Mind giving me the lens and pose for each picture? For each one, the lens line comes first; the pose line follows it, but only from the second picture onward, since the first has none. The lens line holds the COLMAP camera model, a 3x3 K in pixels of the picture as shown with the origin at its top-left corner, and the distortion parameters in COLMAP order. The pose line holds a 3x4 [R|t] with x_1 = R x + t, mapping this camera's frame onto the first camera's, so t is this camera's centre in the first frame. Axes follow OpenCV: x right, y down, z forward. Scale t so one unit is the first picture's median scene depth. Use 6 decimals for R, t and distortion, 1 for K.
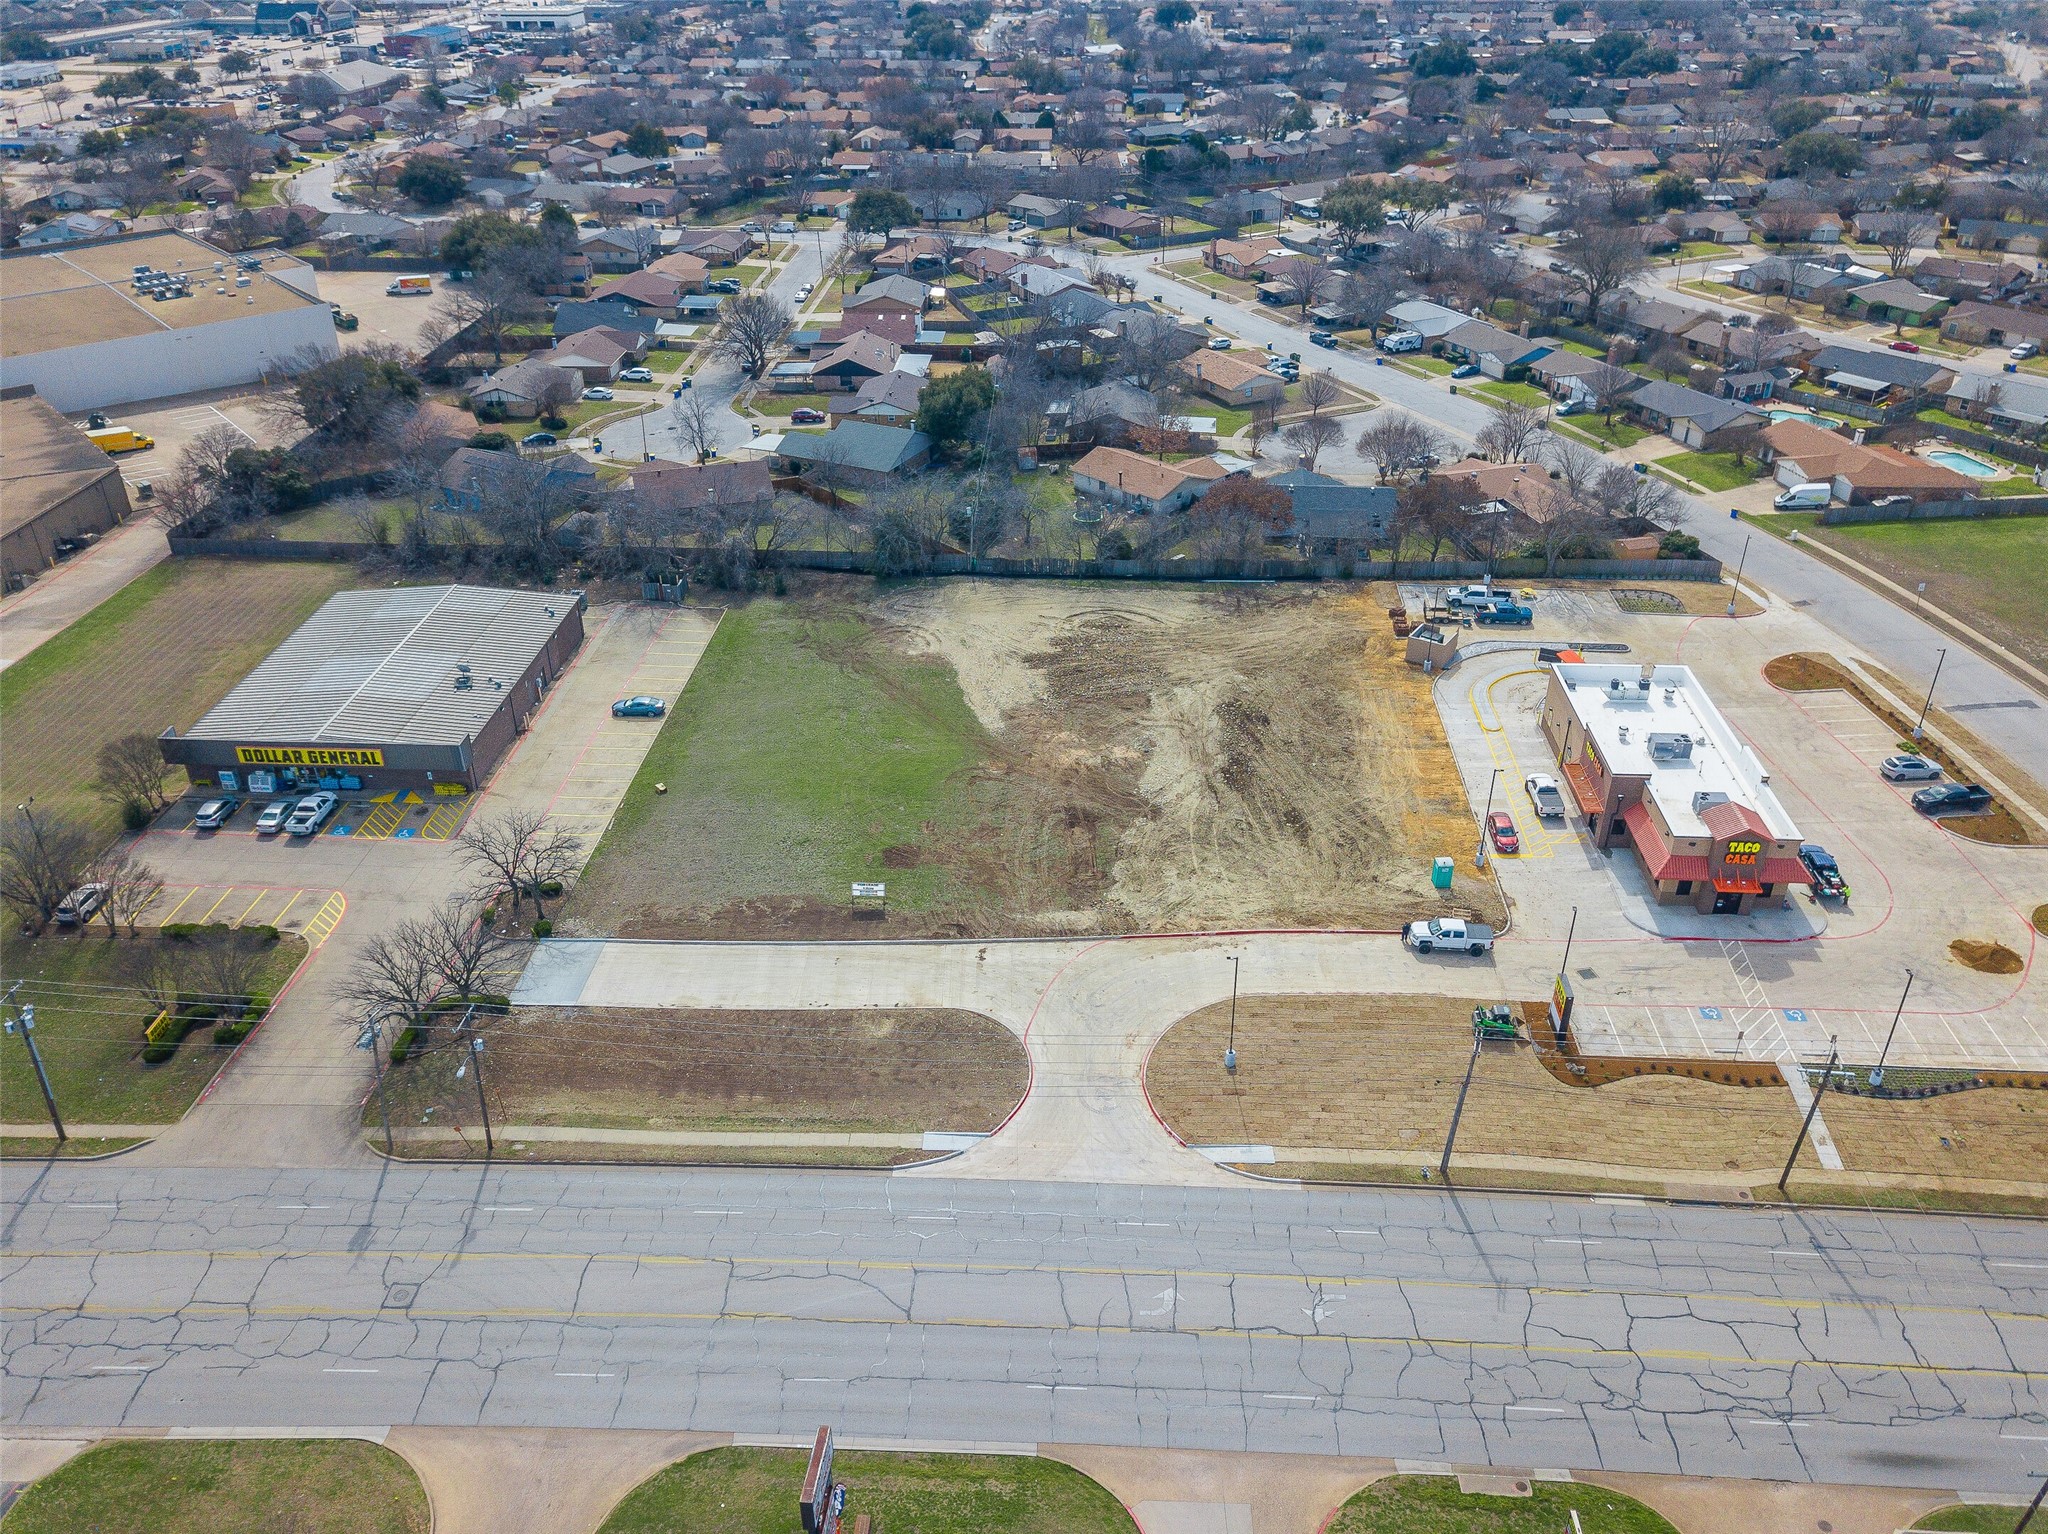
lens RADIAL K [[1560.8, 0, 1015.6], [0, 1560.8, 764.9], [0, 0, 1]] dist [0.009307, -0.007941]
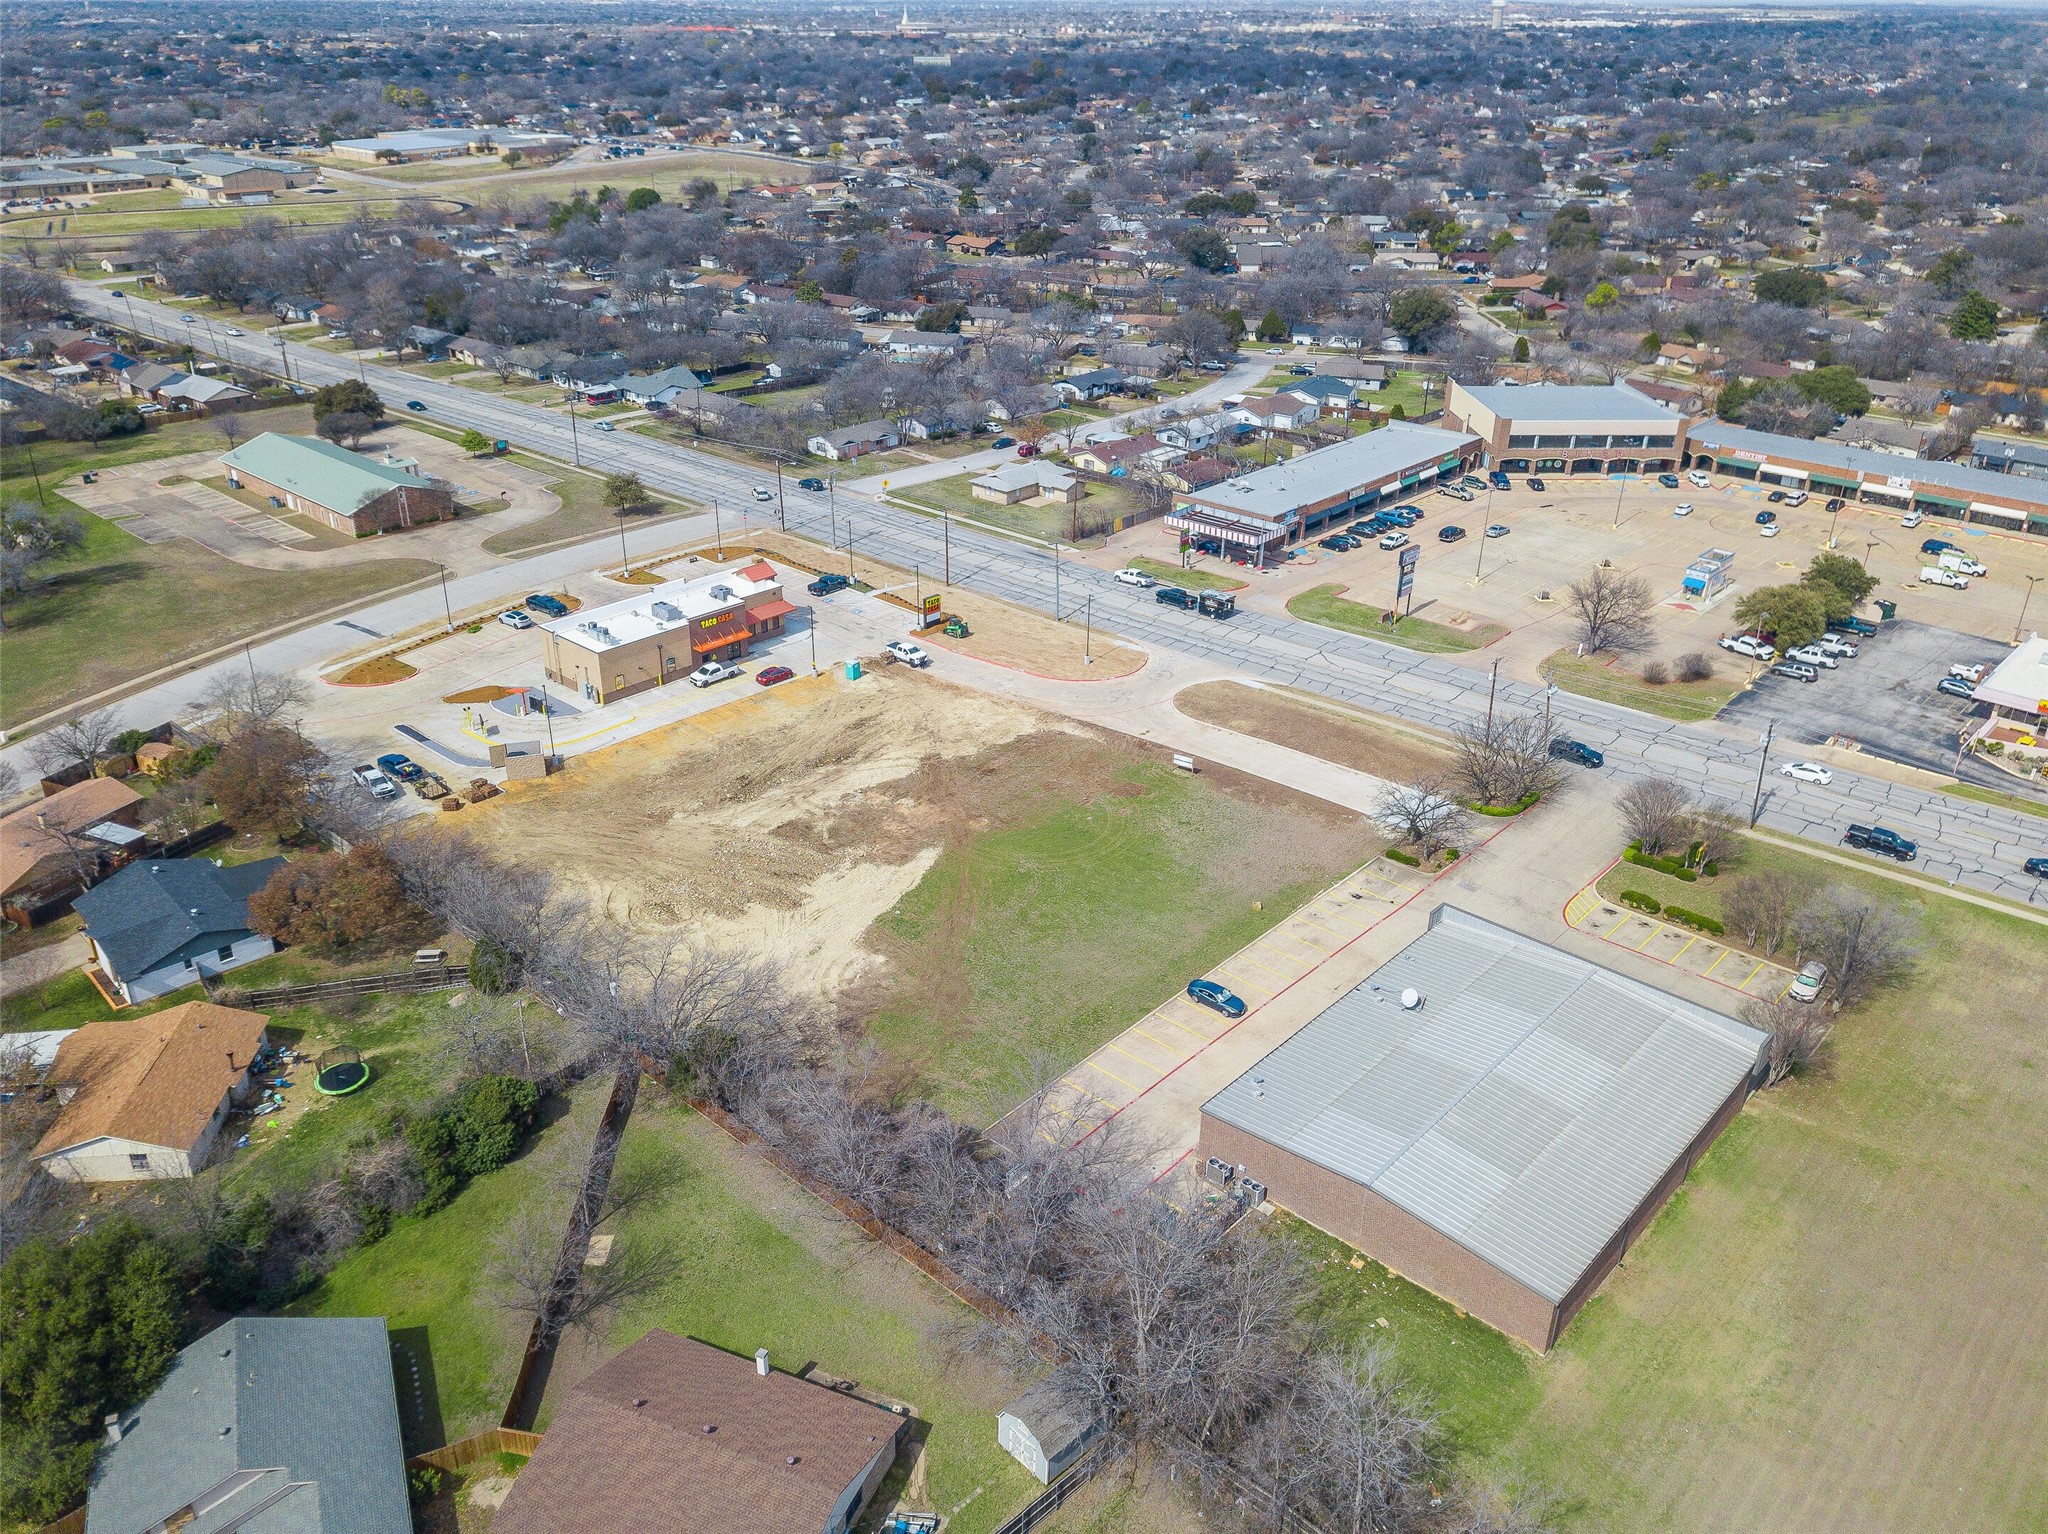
lens RADIAL K [[1555.5, 0, 1015.3], [0, 1555.5, 775.3], [0, 0, 1]] dist [0.010159, -0.007319]
pose [[-0.778997, -0.277062, 0.562495, -0.579759], [0.317259, 0.599615, 0.734717, -0.740138], [-0.540842, 0.750799, -0.379198, 1.253343]]
